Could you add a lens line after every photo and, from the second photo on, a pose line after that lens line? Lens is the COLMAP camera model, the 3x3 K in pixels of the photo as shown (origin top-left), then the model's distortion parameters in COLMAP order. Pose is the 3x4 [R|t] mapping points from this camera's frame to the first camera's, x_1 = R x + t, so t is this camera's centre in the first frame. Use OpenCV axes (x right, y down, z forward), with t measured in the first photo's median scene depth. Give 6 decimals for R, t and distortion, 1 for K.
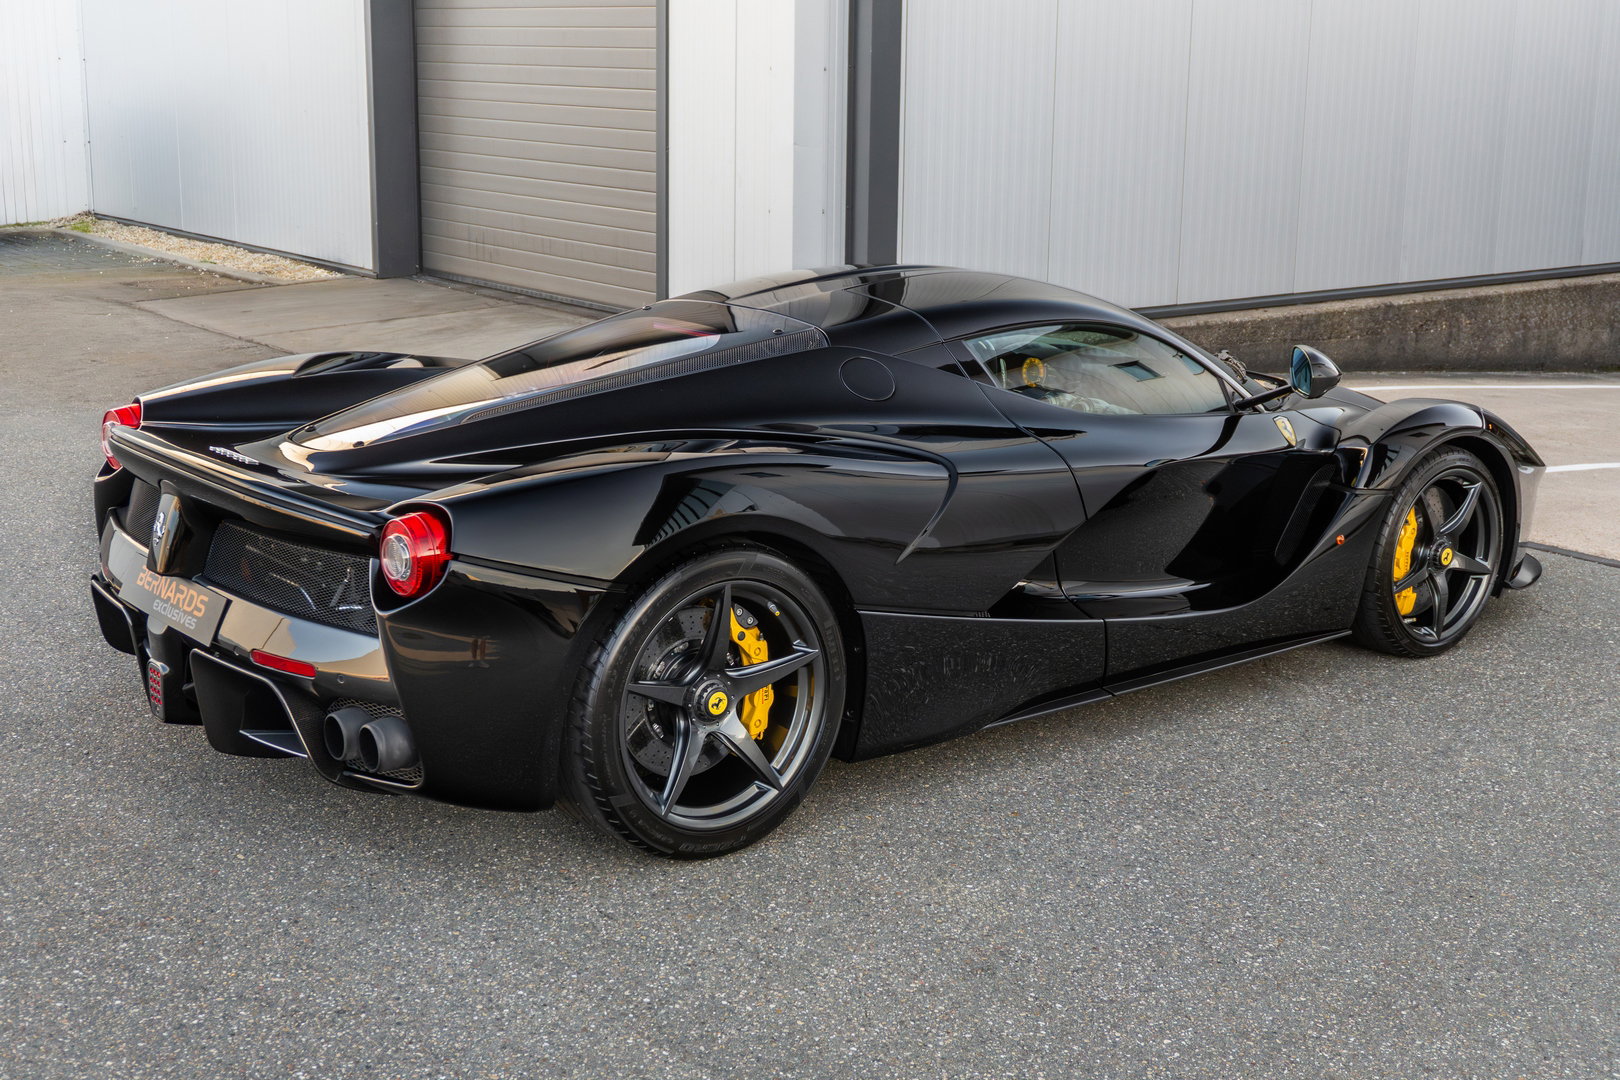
lens RADIAL K [[2012.4, 0, 798.2], [0, 2012.4, 538.2], [0, 0, 1]] dist [-0.008161, 0.000000]
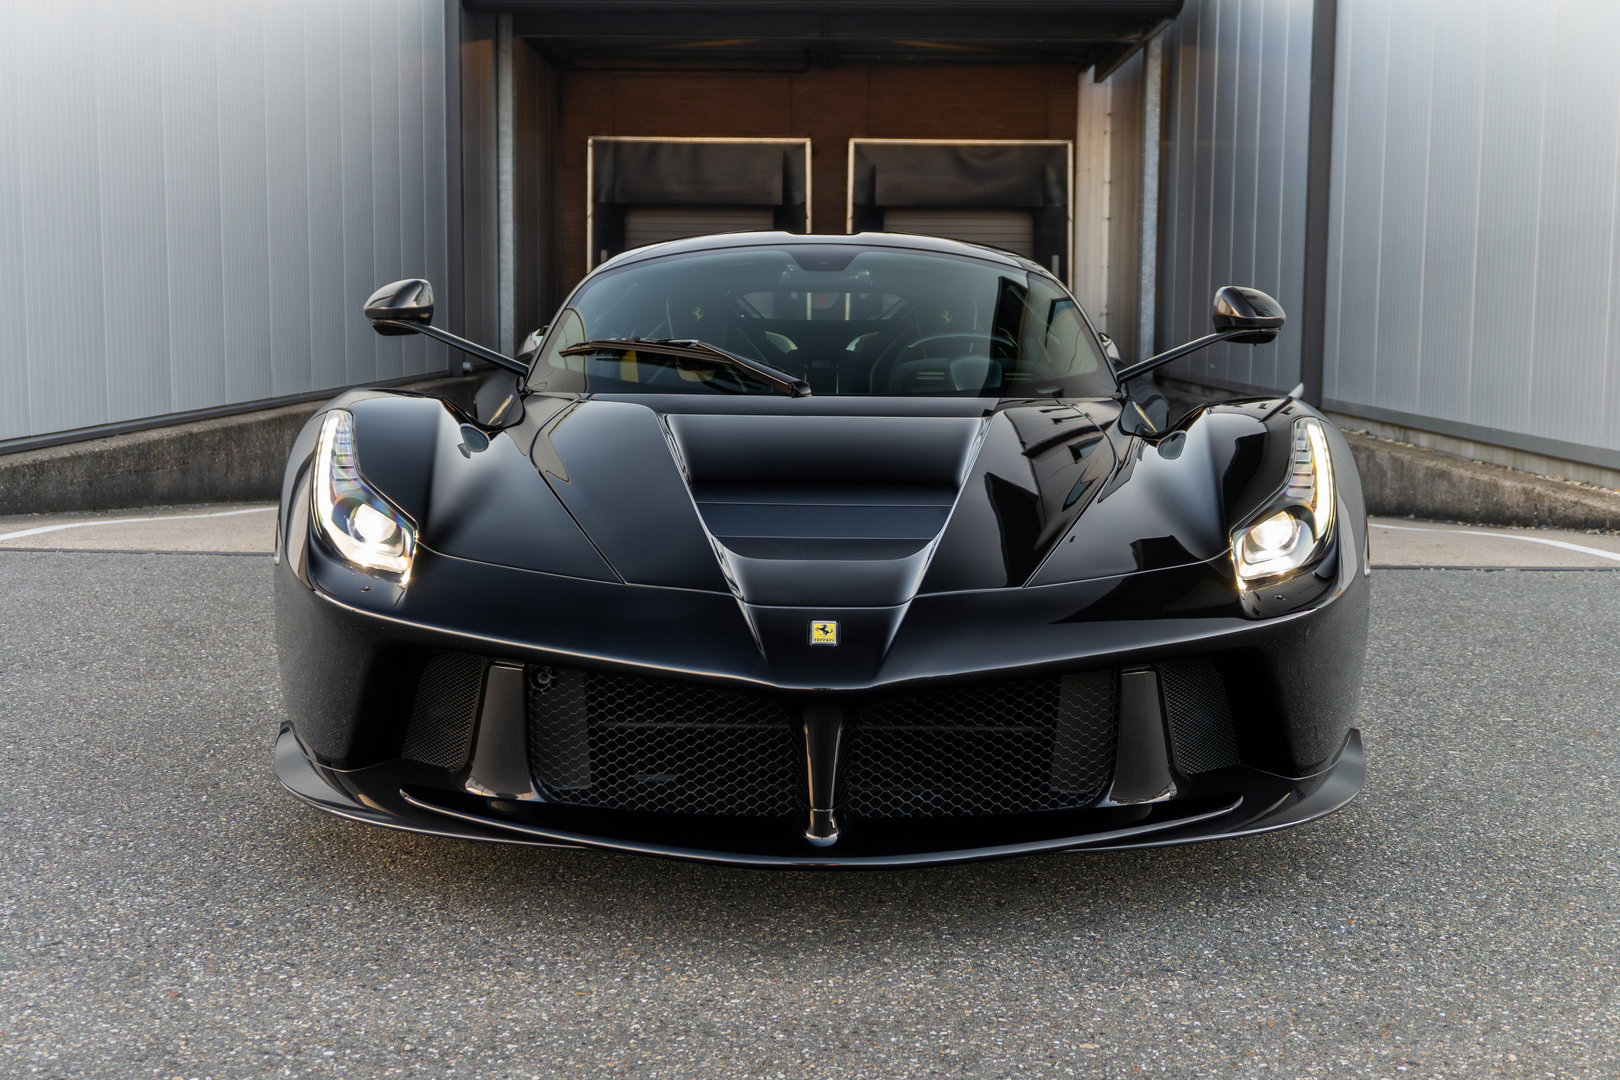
lens RADIAL K [[1962.2, 0, 811.0], [0, 1962.2, 533.0], [0, 0, 1]] dist [0.001476, 0.000000]
pose [[0.624191, -0.098496, 0.775038, -0.705407], [0.184074, 0.982635, -0.023368, 0.011641], [-0.759278, 0.157250, 0.631482, 0.643198]]
